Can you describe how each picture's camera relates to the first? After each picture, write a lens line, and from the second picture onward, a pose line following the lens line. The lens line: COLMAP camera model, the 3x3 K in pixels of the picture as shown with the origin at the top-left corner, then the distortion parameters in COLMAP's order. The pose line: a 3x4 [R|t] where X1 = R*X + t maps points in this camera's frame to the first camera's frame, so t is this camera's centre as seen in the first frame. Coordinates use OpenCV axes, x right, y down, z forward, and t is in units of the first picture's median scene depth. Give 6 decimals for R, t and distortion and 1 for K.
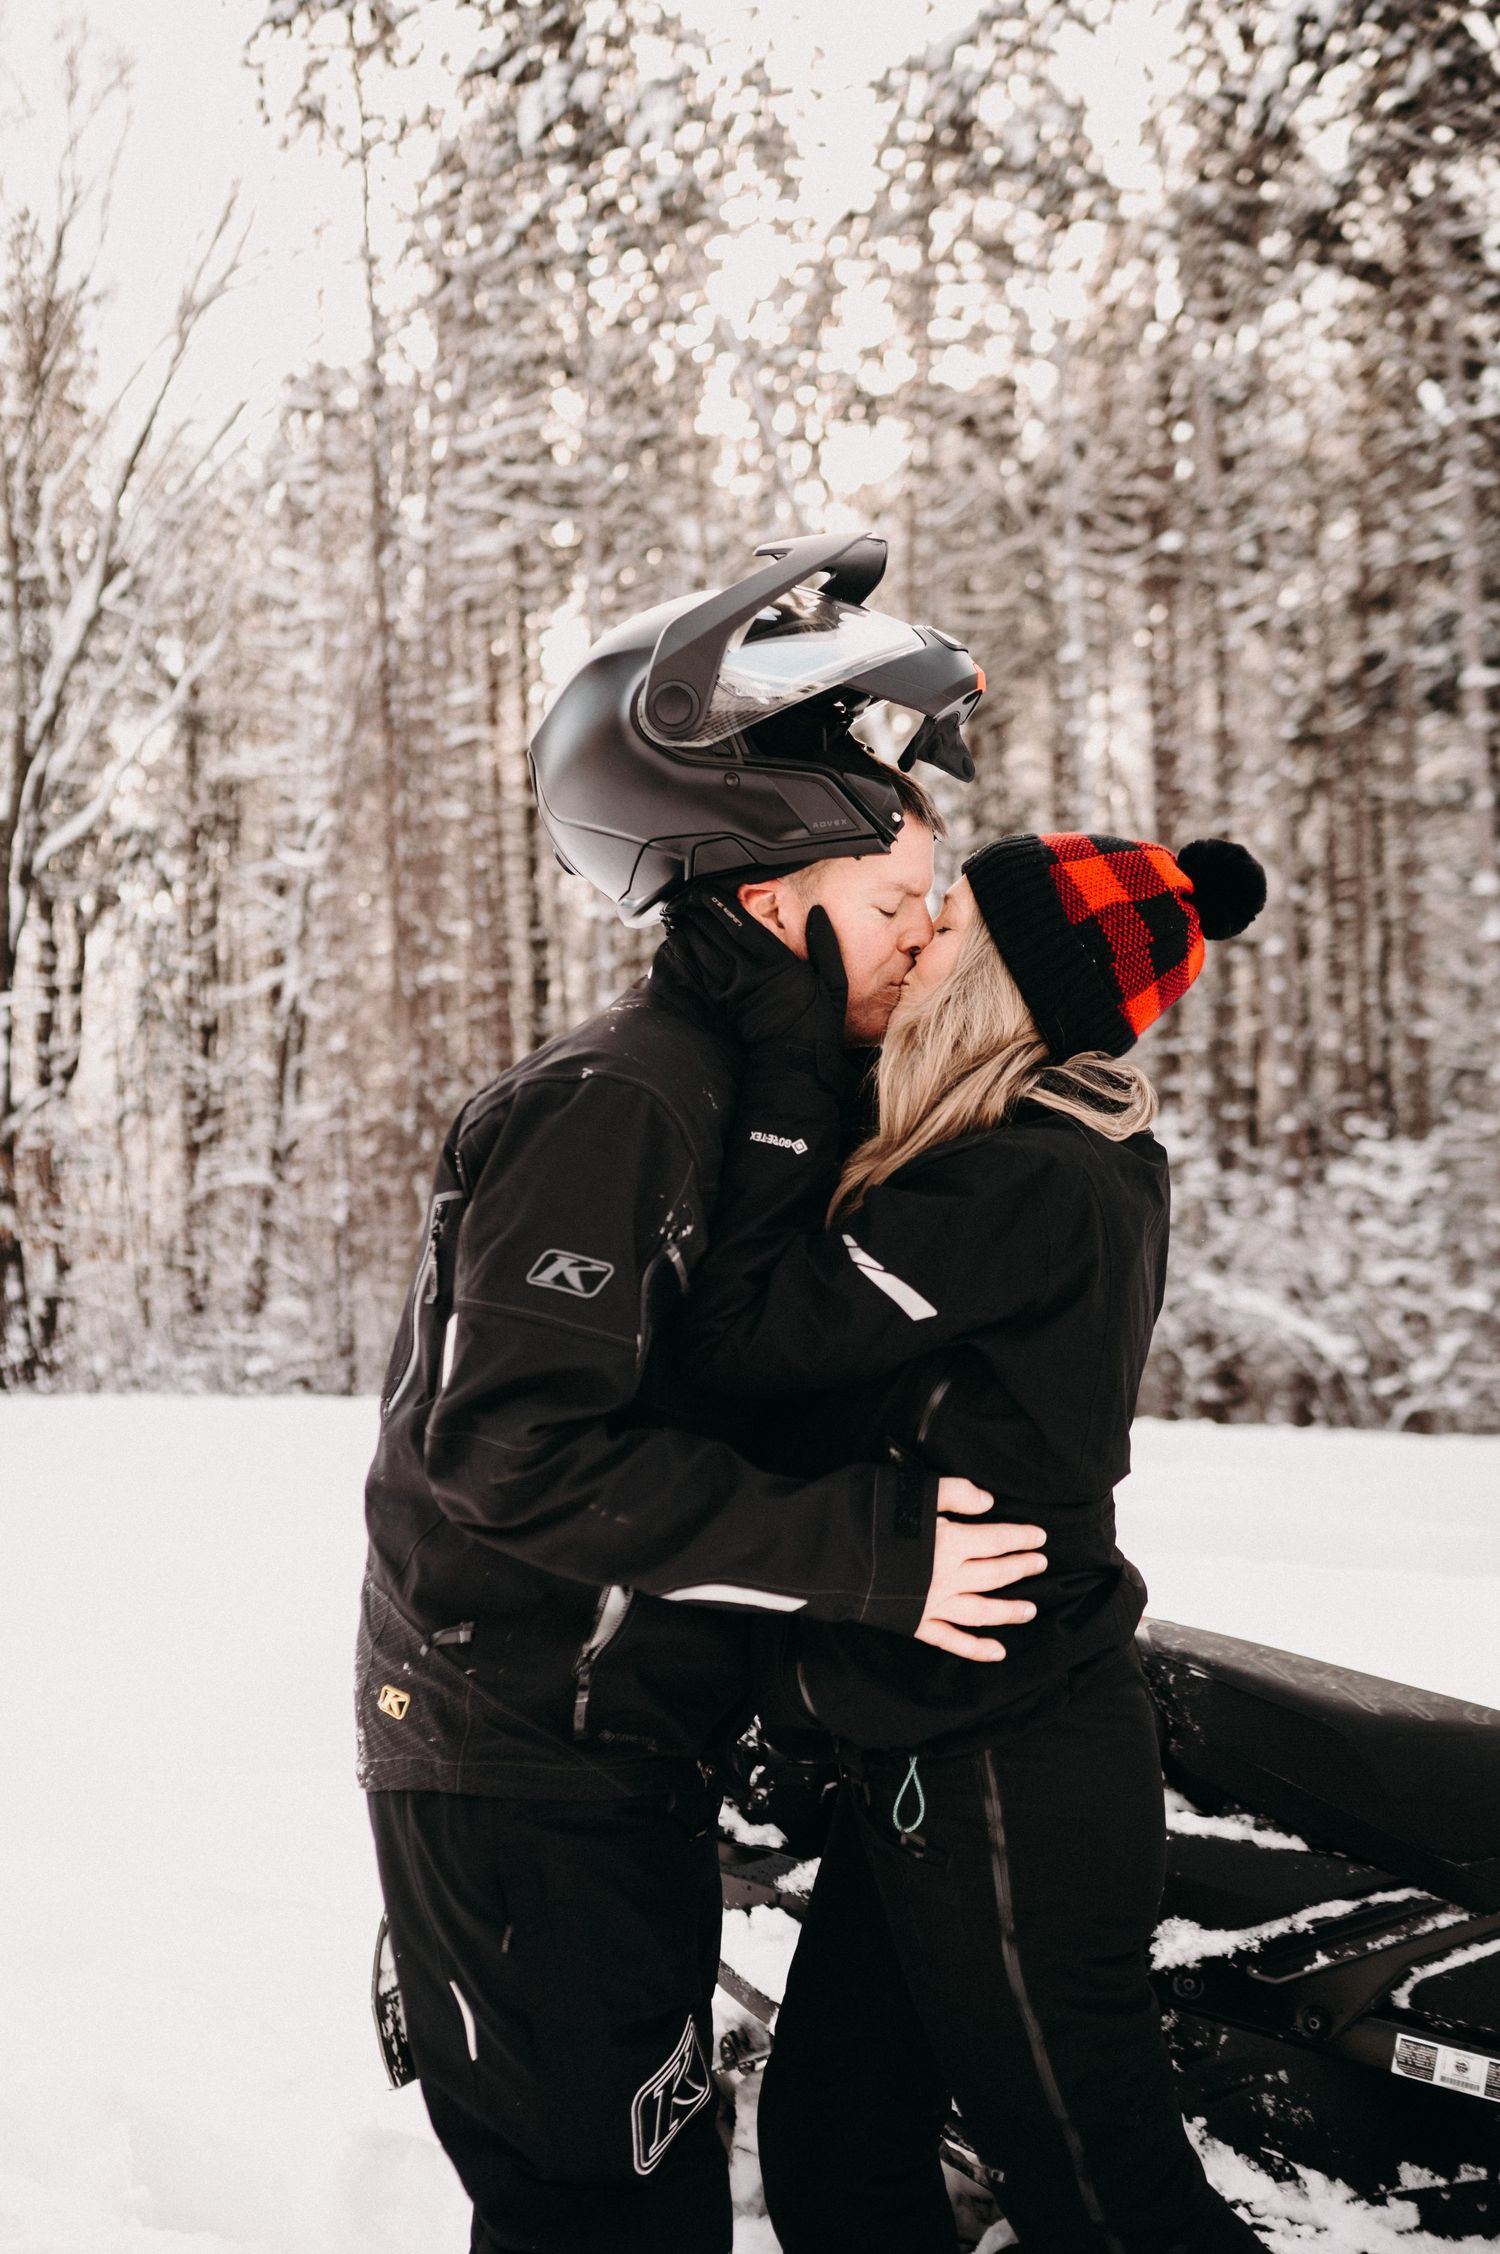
lens RADIAL K [[2167.7, 0, 728.4], [0, 2167.7, 1117.1], [0, 0, 1]] dist [-0.042131, 0.000000]
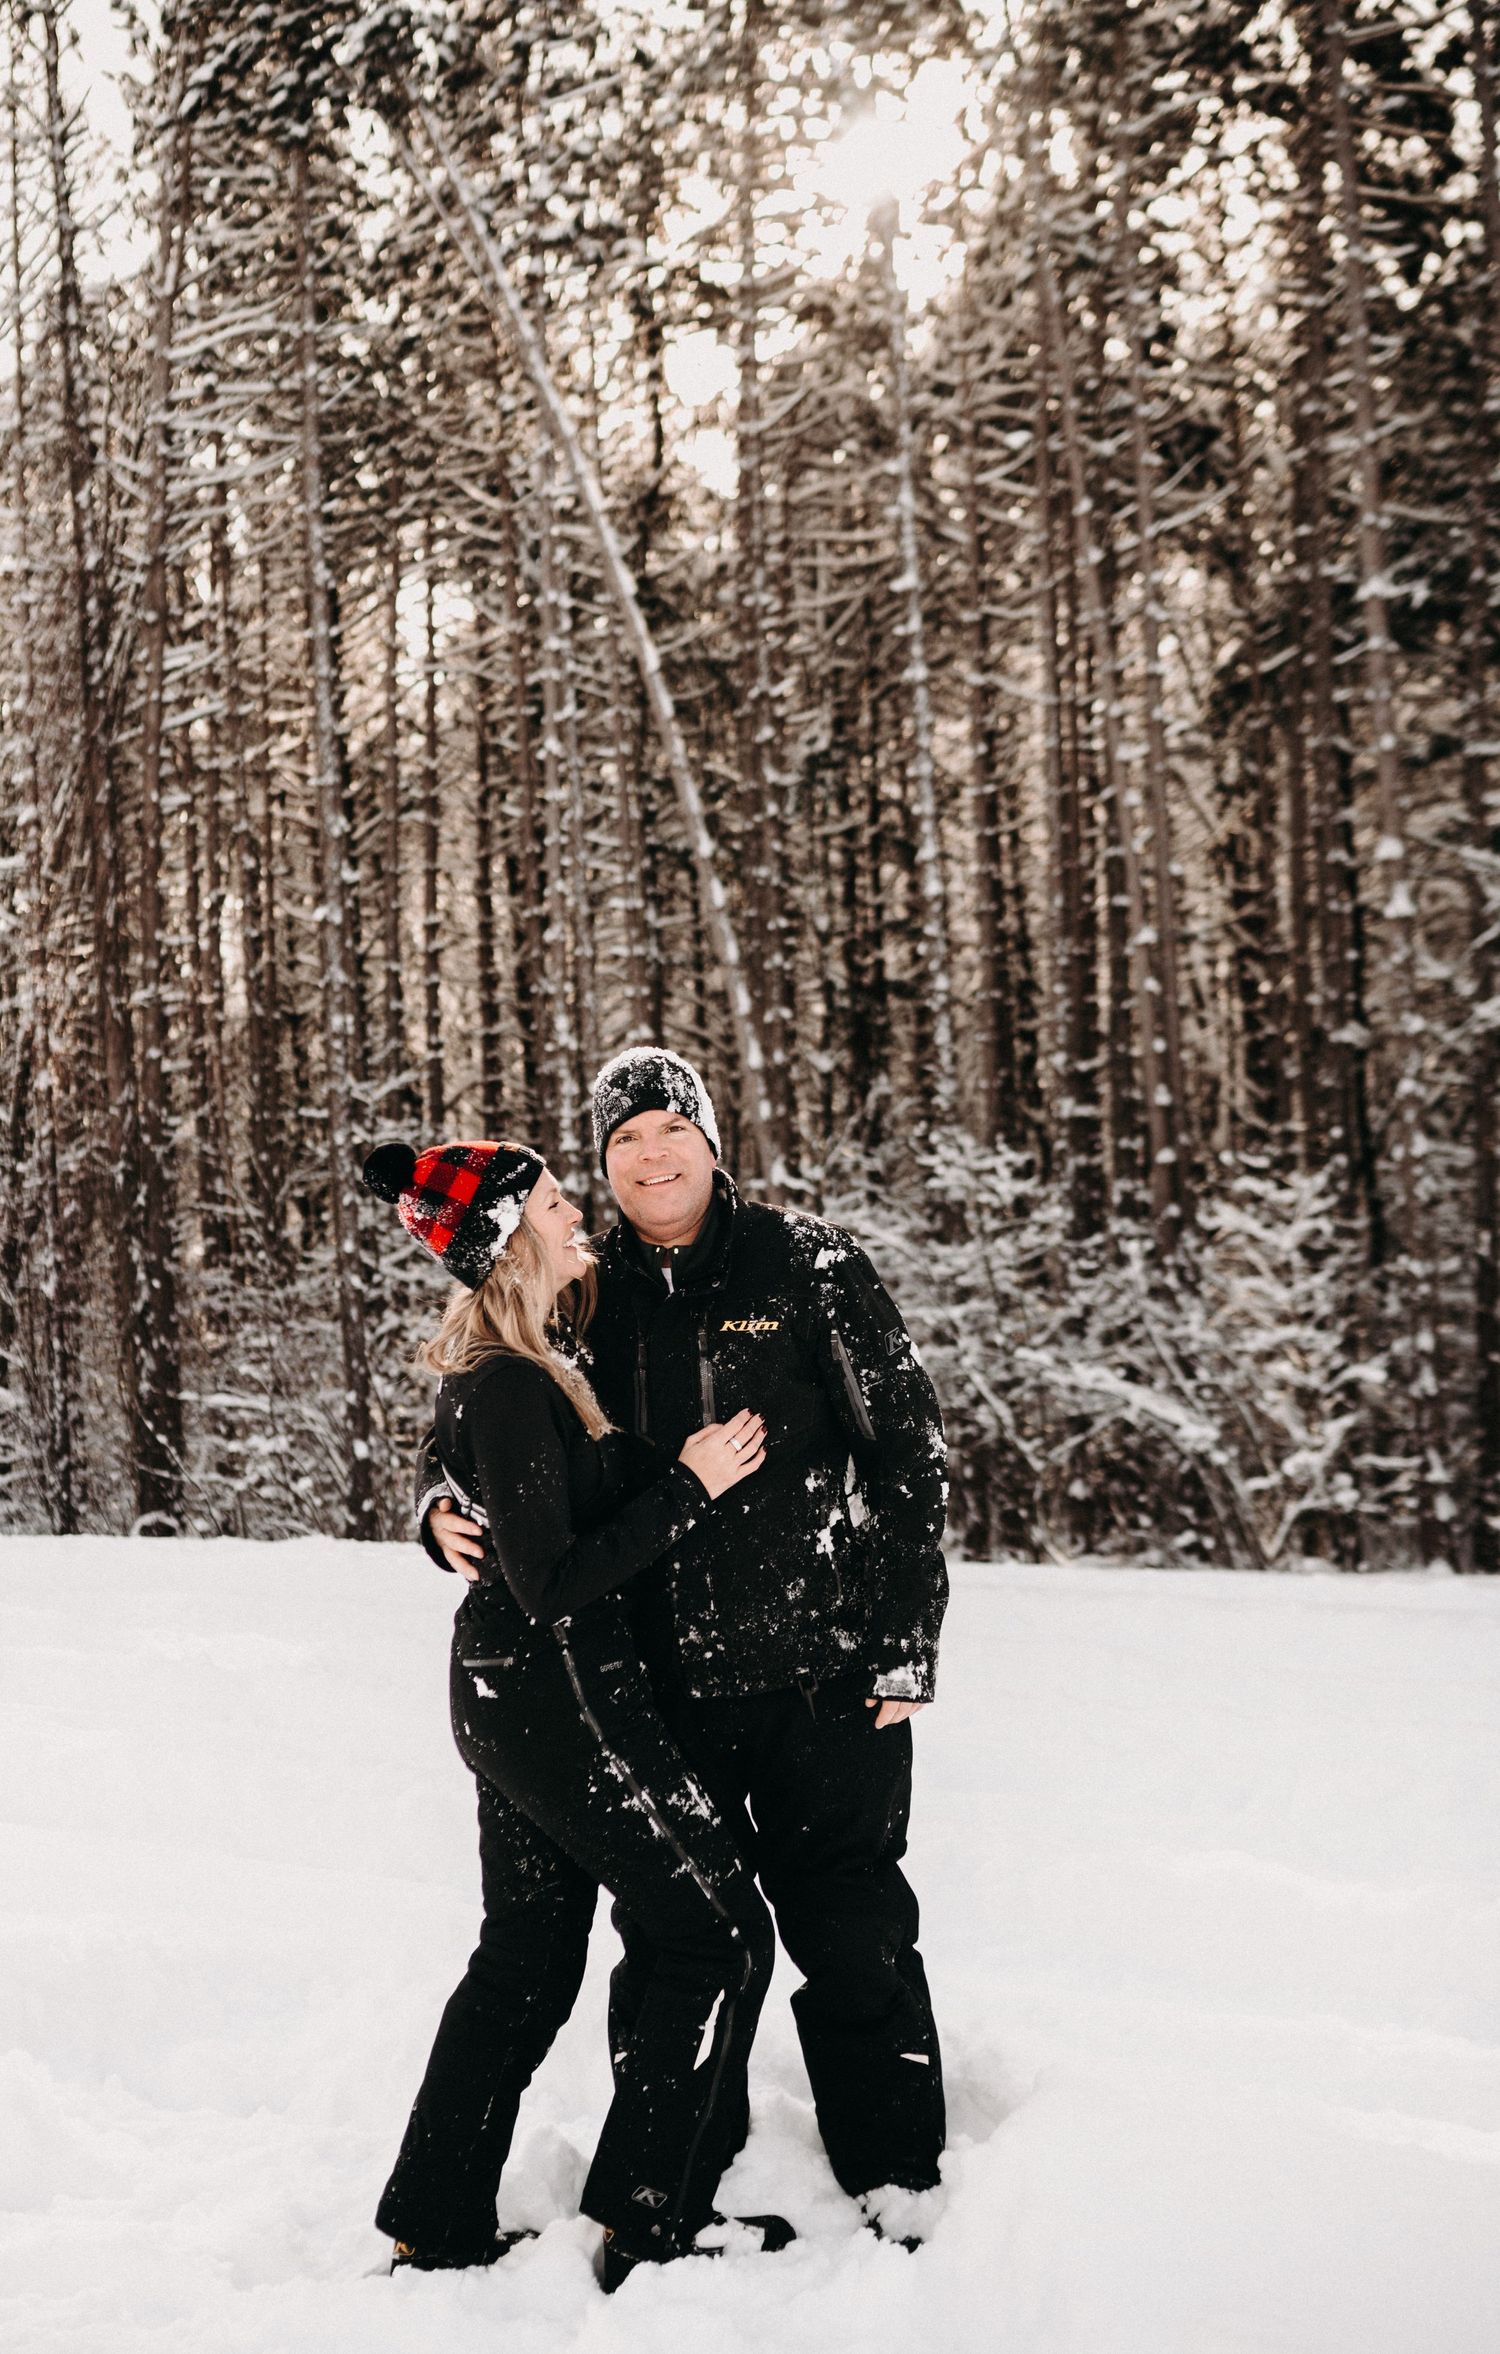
lens RADIAL K [[2443.5, 0, 647.6], [0, 2443.5, 1191.8], [0, 0, 1]] dist [-0.050920, 0.000000]
pose [[0.998490, -0.017822, -0.051966, 0.120378], [0.018250, 0.999803, 0.007775, 0.006418], [0.051817, -0.008711, 0.998619, 0.090509]]
